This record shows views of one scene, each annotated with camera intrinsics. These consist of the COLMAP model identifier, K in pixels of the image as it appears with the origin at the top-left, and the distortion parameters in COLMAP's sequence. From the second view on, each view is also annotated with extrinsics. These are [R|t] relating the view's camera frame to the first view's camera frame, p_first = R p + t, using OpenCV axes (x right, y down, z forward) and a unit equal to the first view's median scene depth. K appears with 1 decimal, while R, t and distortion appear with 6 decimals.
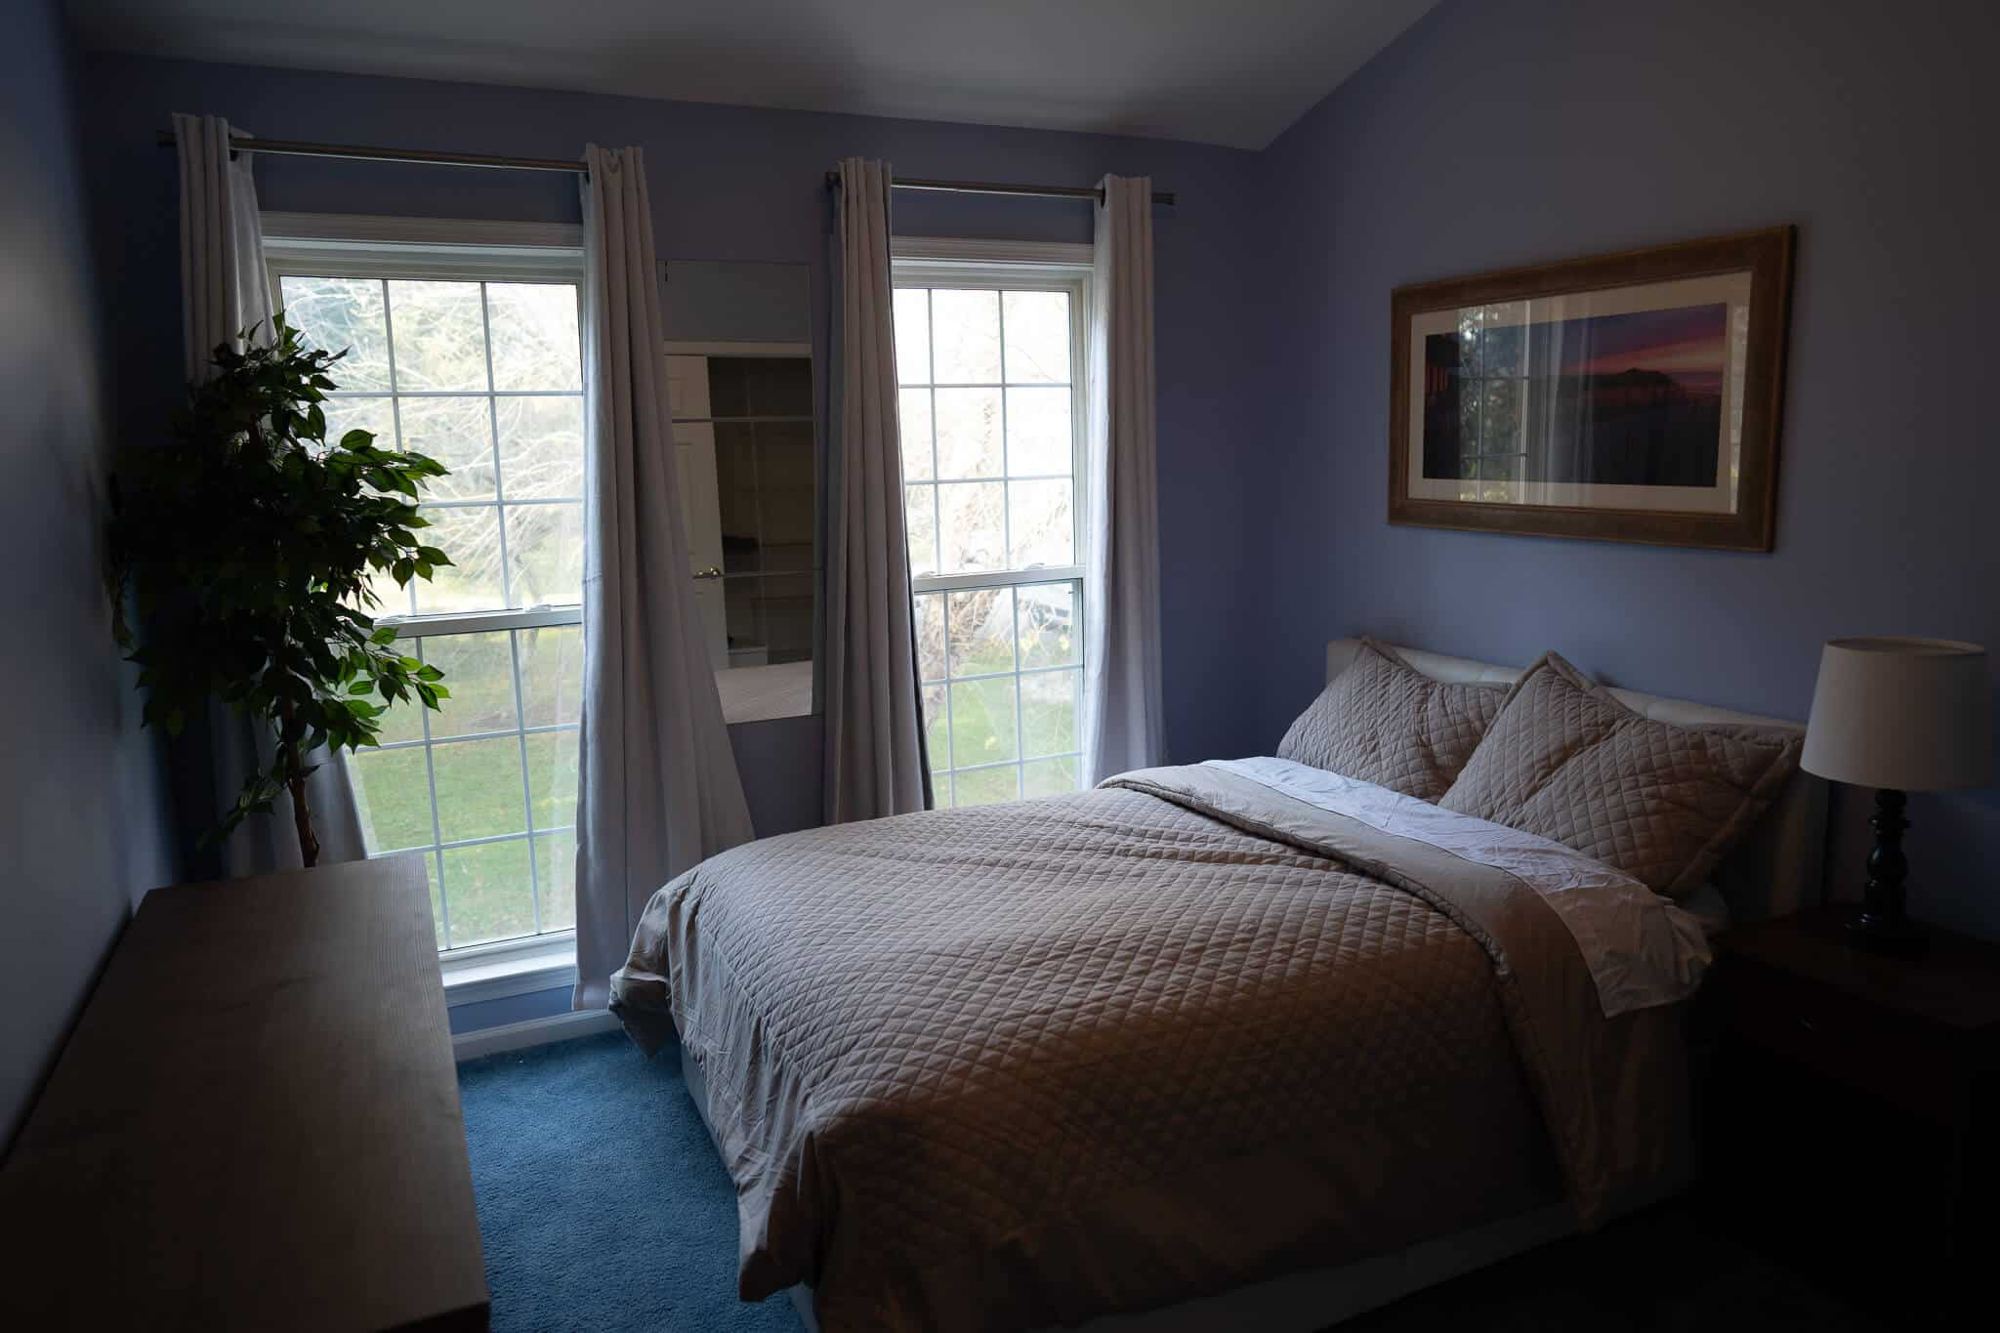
lens RADIAL K [[1367.3, 0, 1035.8], [0, 1367.3, 661.5], [0, 0, 1]] dist [-0.013611, 0.056880]
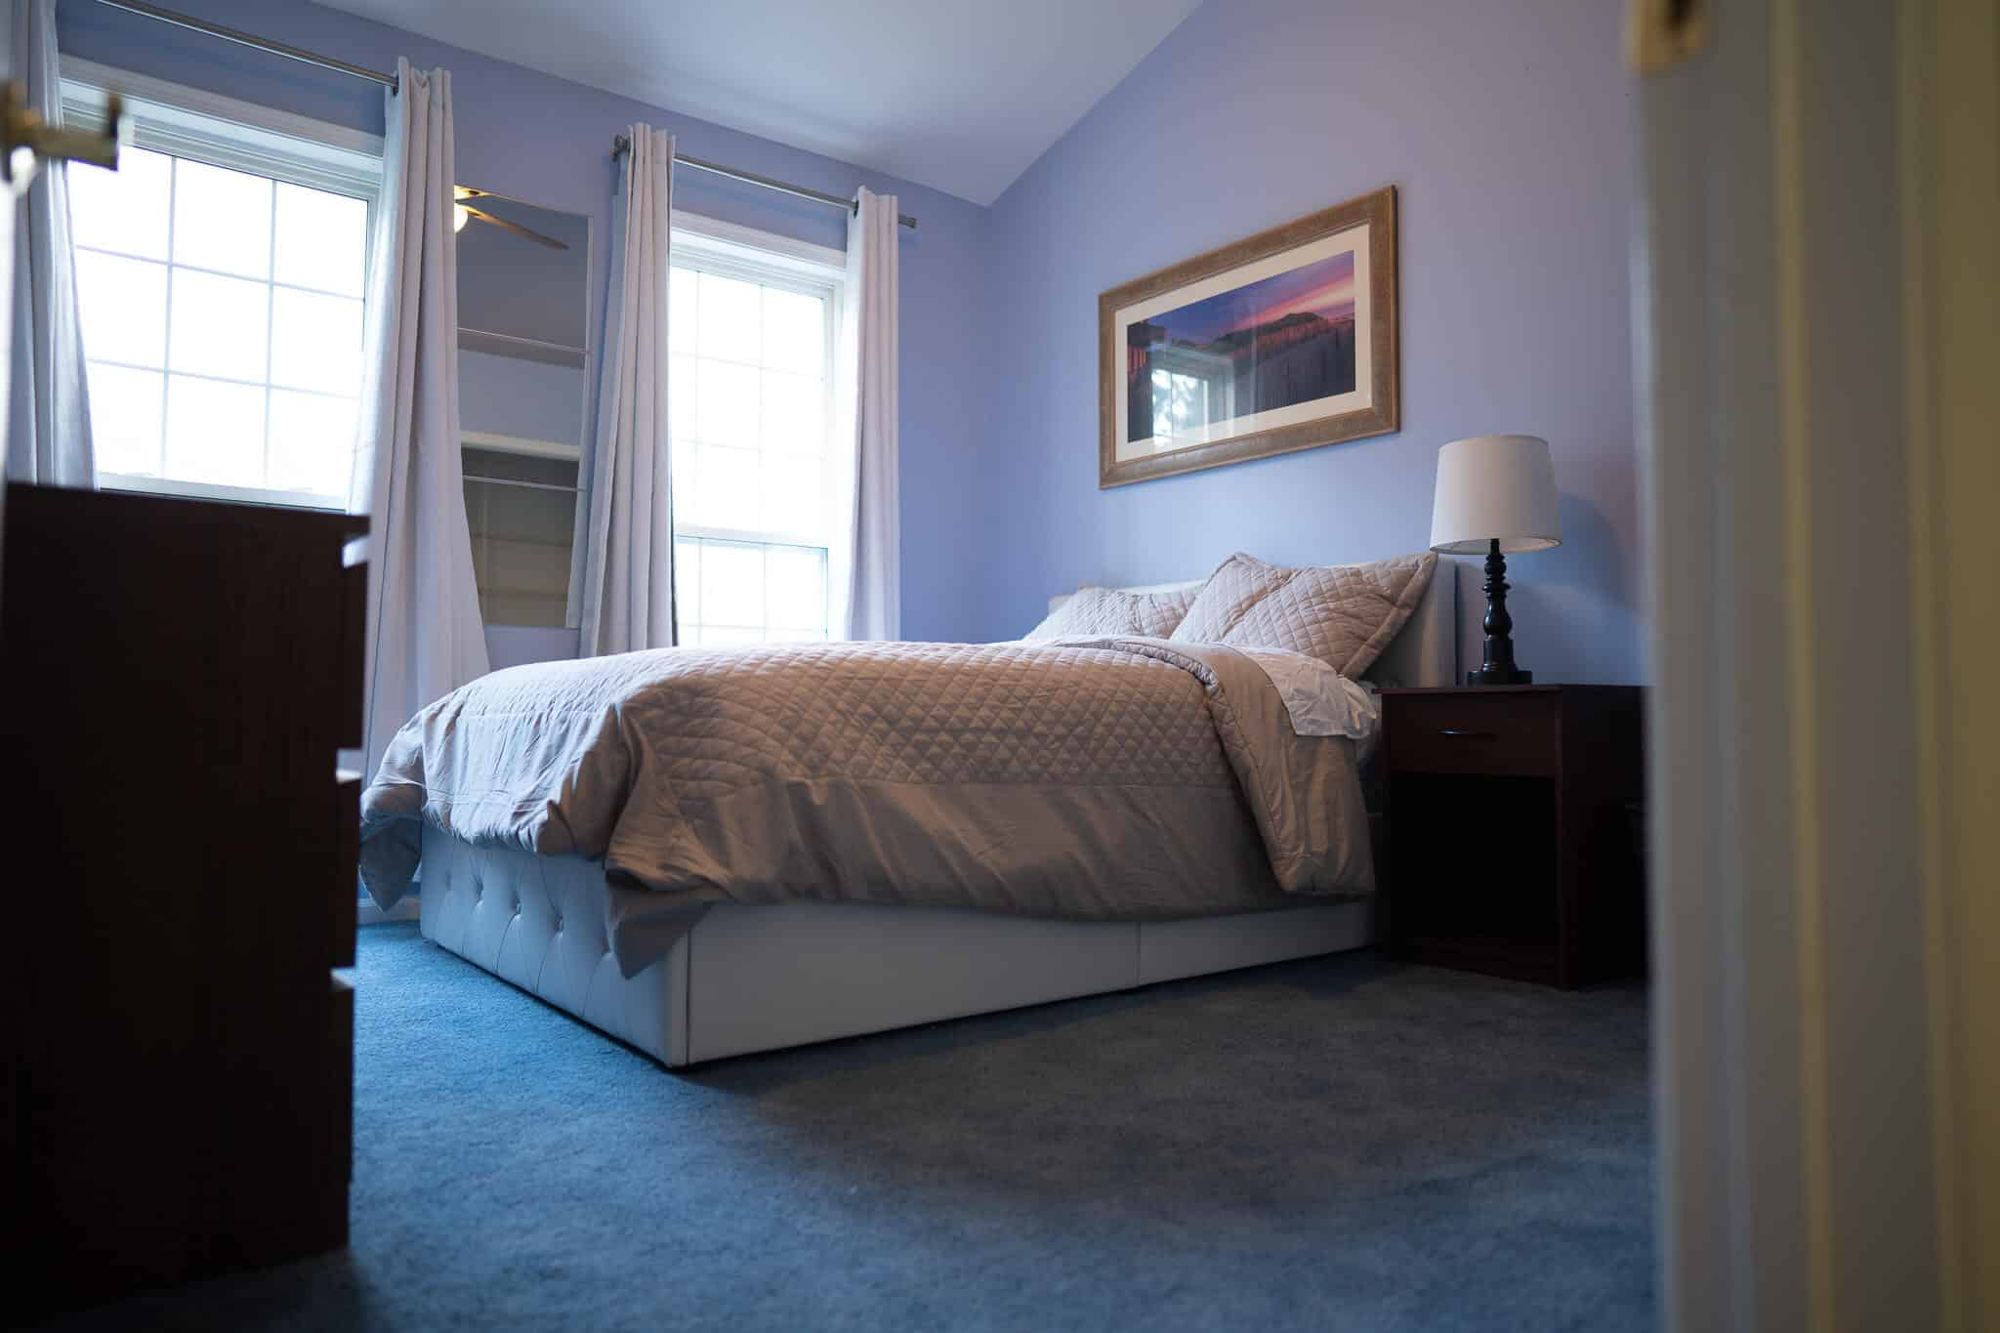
lens RADIAL K [[1367.3, 0, 1035.8], [0, 1367.3, 661.5], [0, 0, 1]] dist [-0.013611, 0.056880]
pose [[0.976097, 0.035626, 0.214395, -0.047516], [0.013209, 0.974925, -0.222140, 0.377721], [-0.216933, 0.219662, 0.951151, -0.071695]]
